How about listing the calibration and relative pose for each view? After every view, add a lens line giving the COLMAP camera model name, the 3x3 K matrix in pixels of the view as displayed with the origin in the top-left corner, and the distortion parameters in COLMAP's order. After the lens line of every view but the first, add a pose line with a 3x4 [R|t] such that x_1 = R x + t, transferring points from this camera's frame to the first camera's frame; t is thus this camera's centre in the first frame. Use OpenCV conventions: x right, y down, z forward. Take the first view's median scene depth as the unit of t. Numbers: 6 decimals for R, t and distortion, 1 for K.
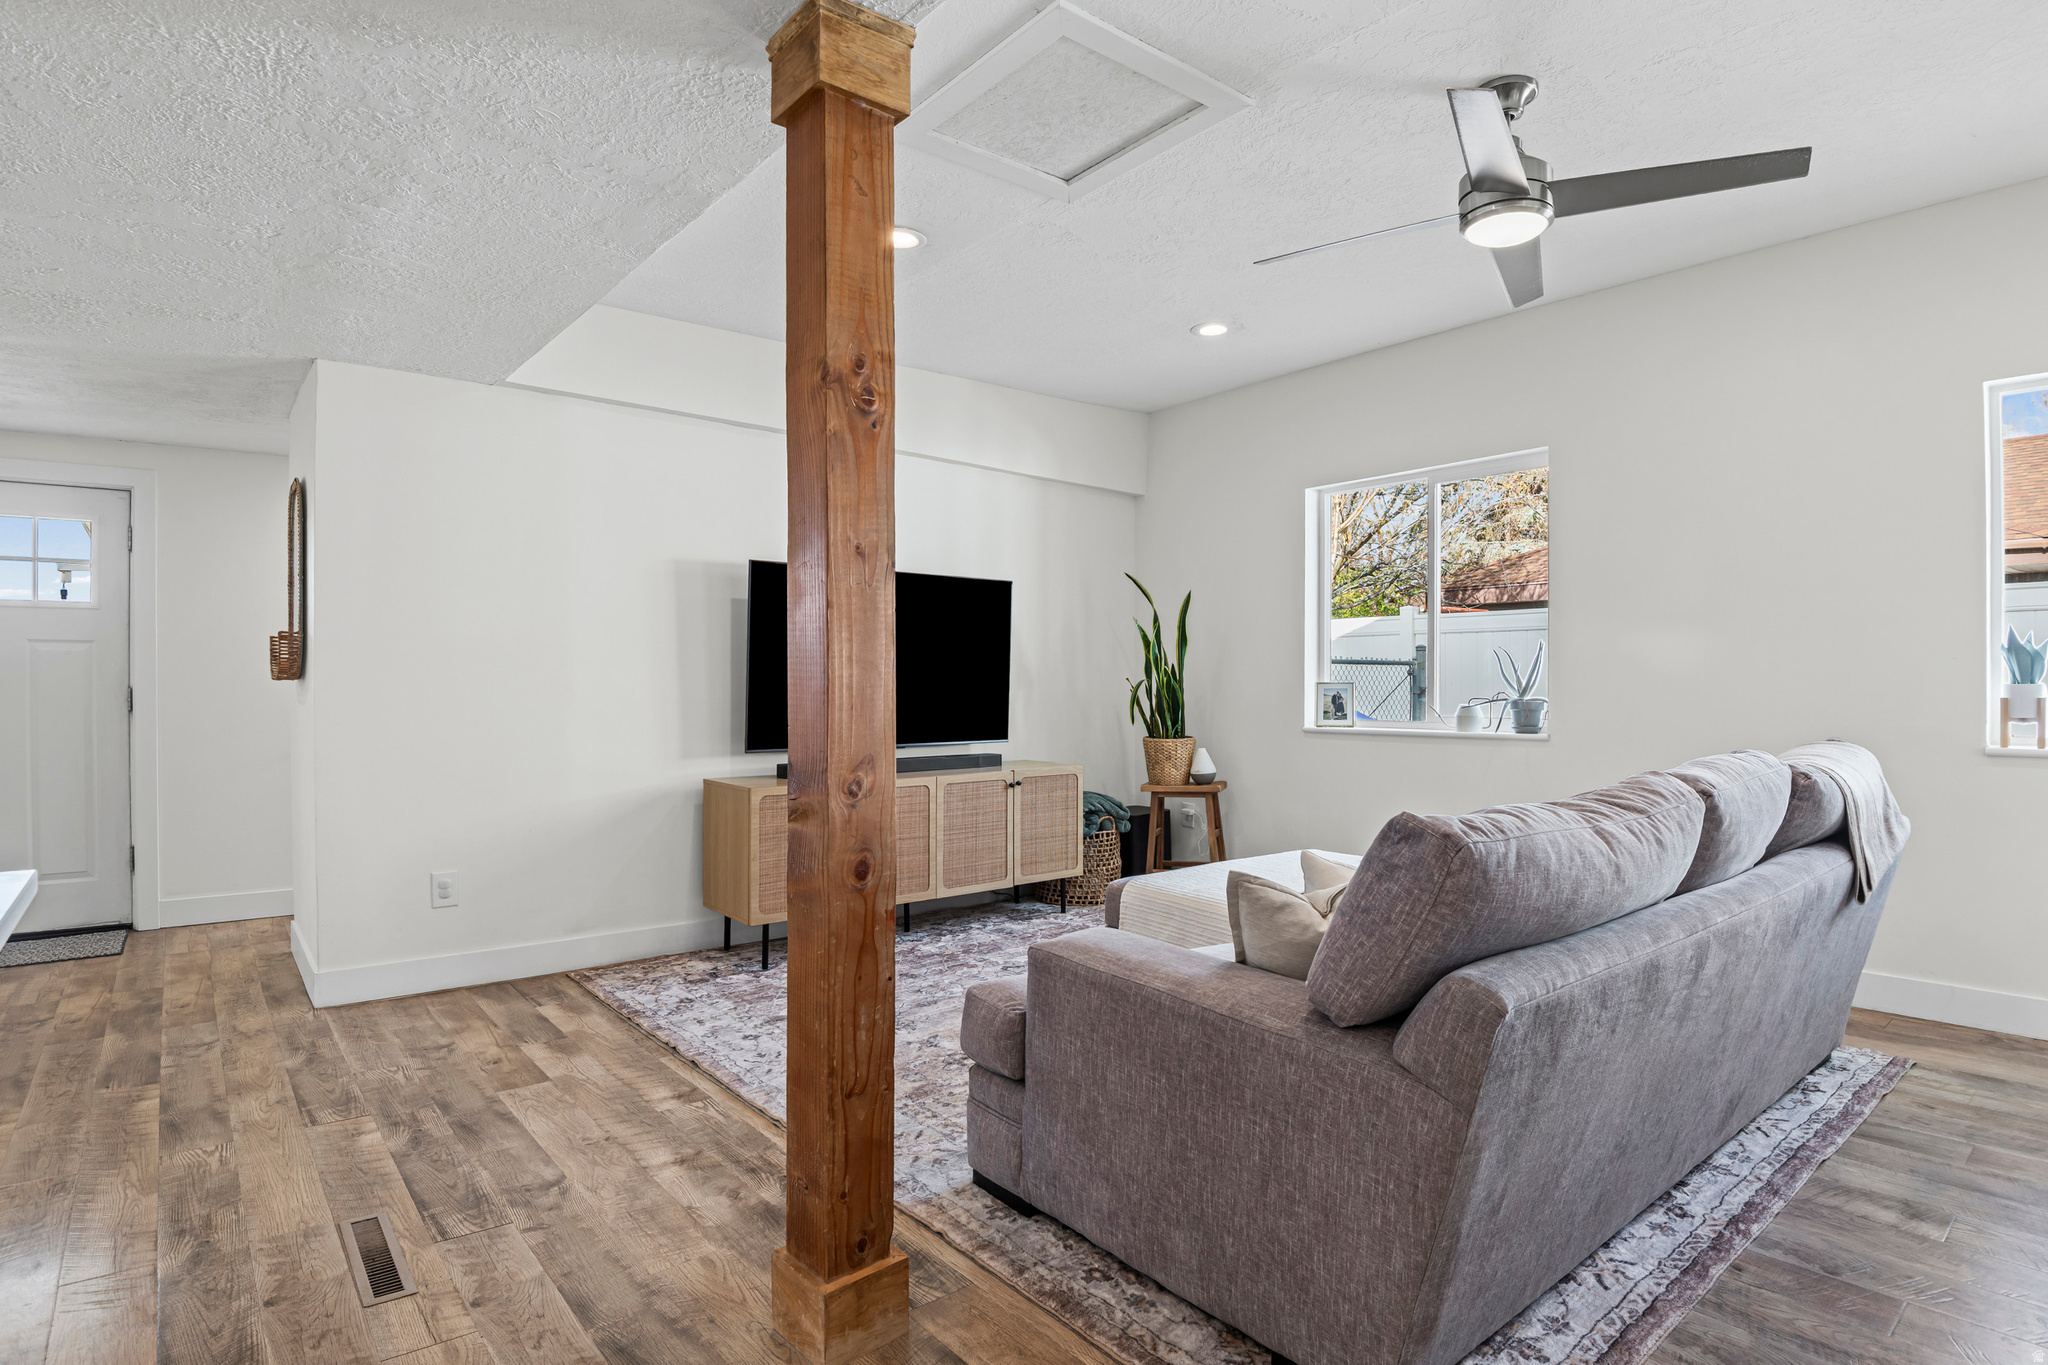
lens RADIAL K [[1043.7, 0, 1017.5], [0, 1043.7, 677.5], [0, 0, 1]] dist [-0.007978, -0.000505]
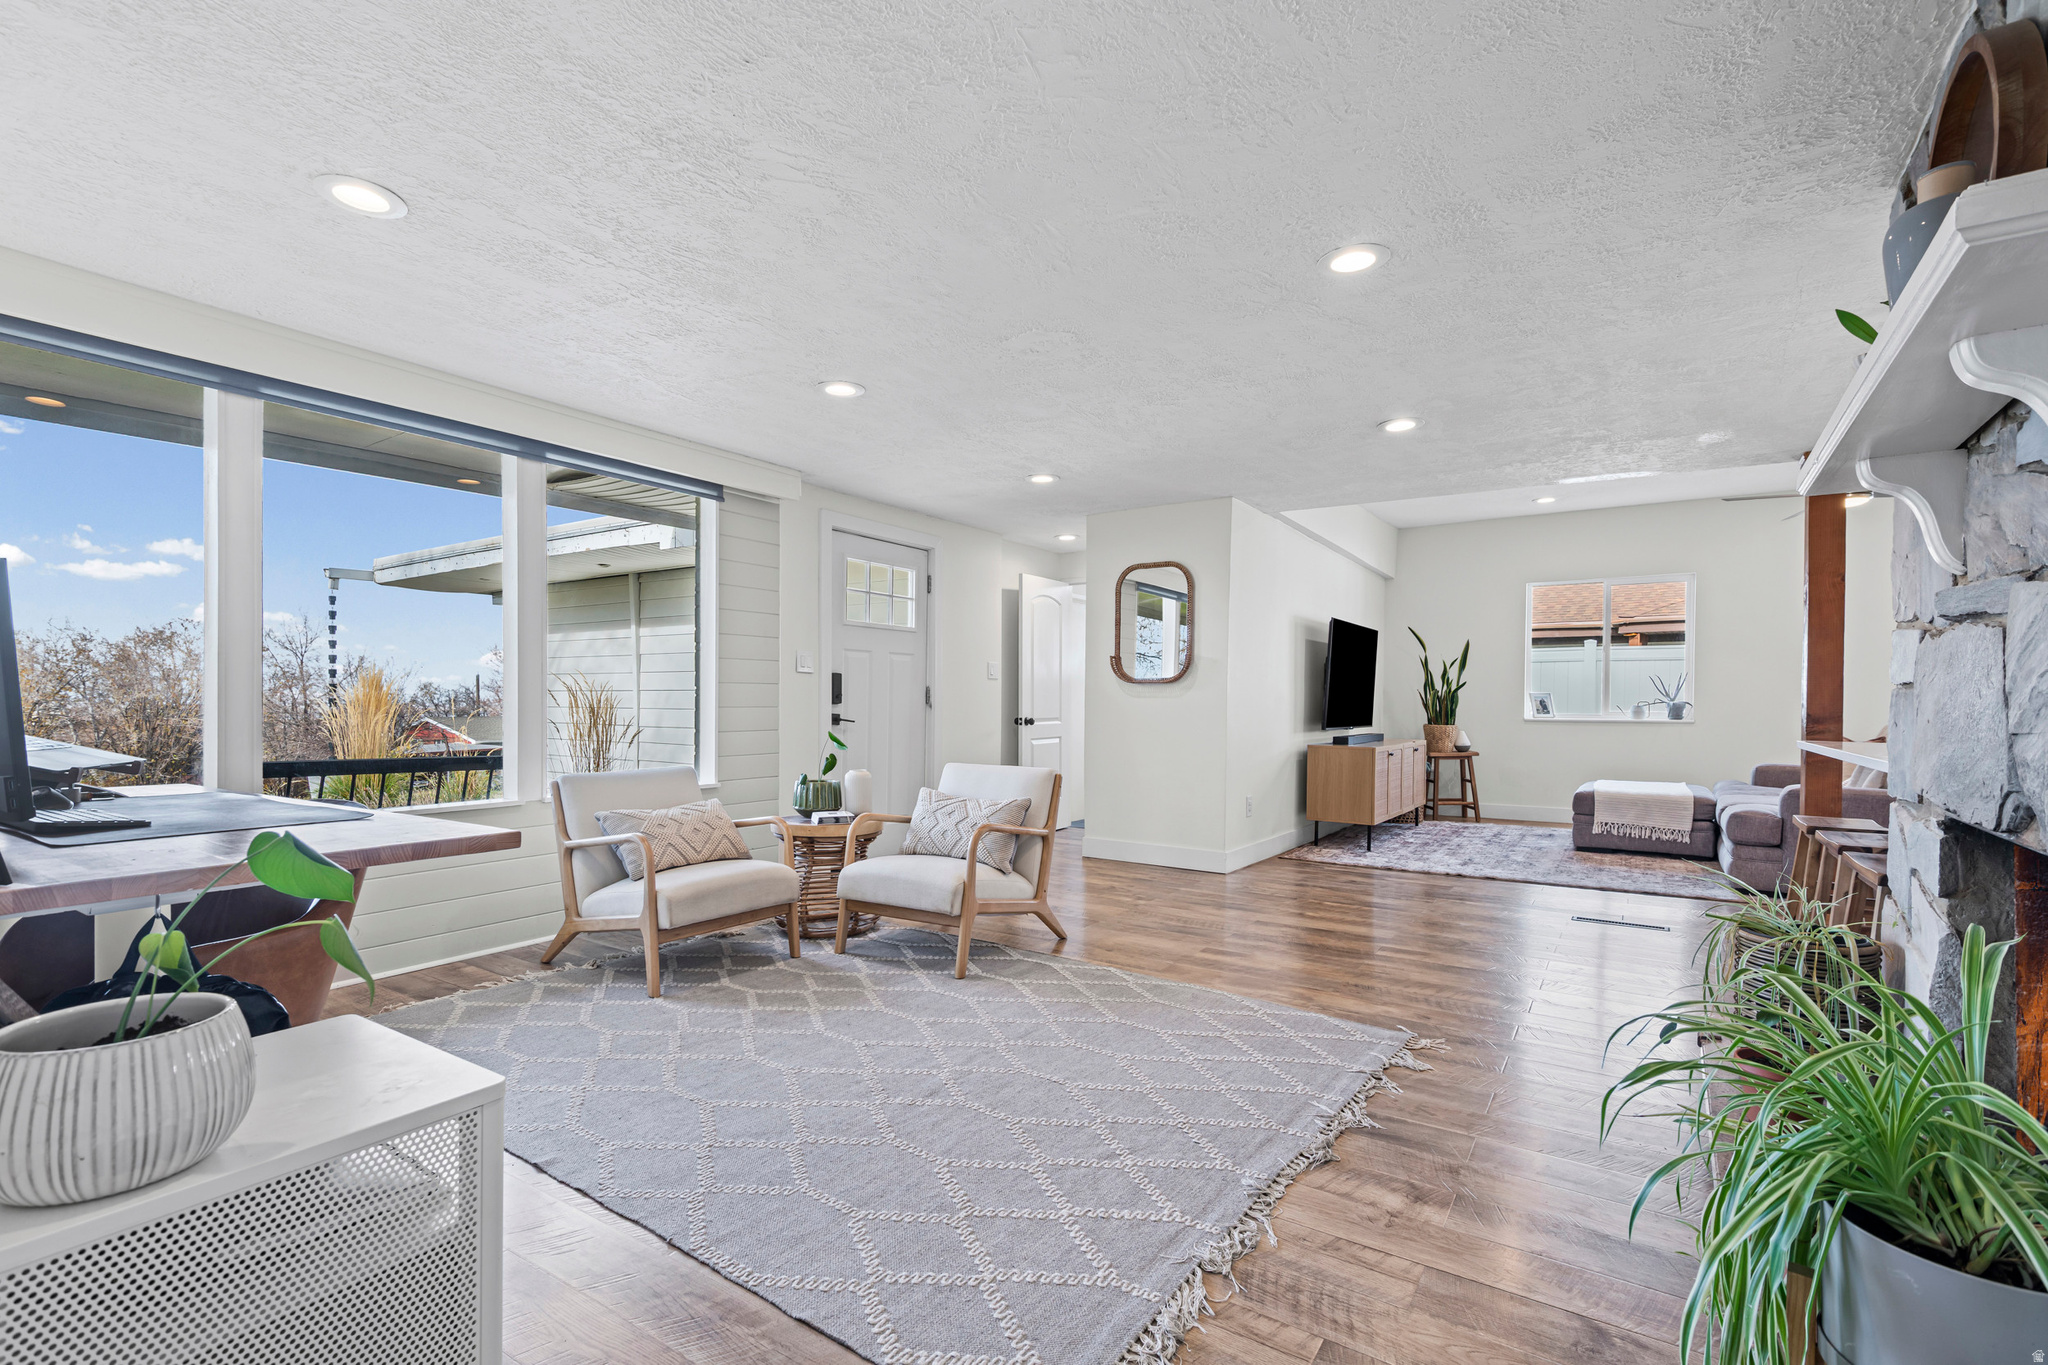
lens RADIAL K [[927.4, 0, 1029.5], [0, 927.4, 697.1], [0, 0, 1]] dist [0.005601, -0.000181]
pose [[0.951433, 0.009225, 0.307718, -1.074662], [-0.010661, 0.999939, 0.002985, 0.017305], [-0.307671, -0.006121, 0.951473, -0.256066]]
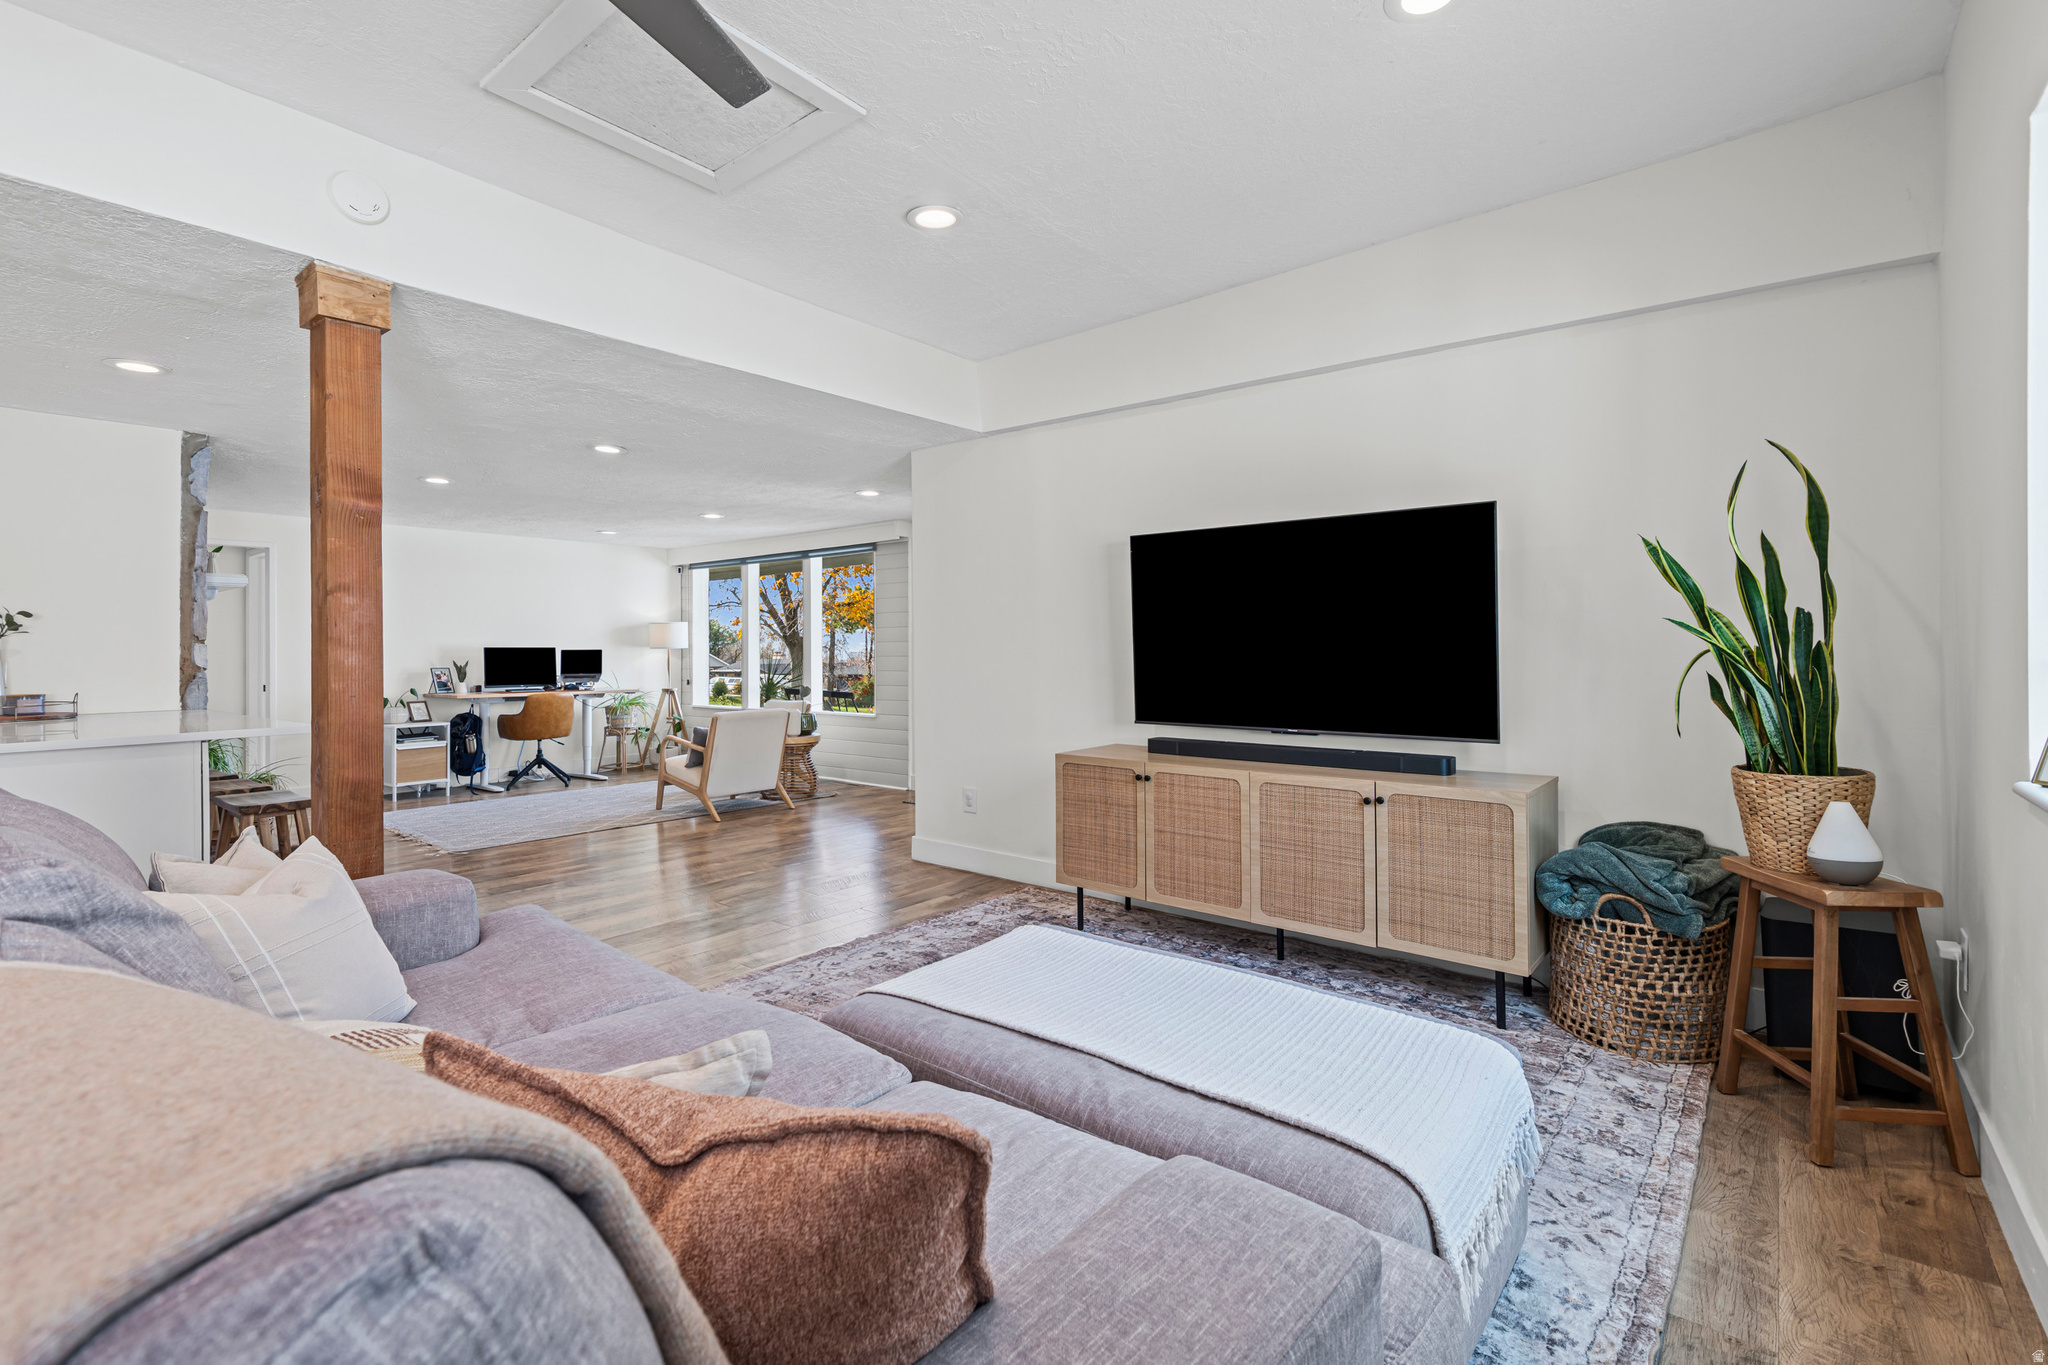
lens RADIAL K [[927.4, 0, 1031.8], [0, 927.4, 648.3], [0, 0, 1]] dist [0.005601, -0.000181]
pose [[0.212080, -0.002099, -0.977250, 0.557409], [0.009269, 0.999957, -0.000136, -0.001971], [0.977208, -0.009029, 0.212091, 0.646250]]
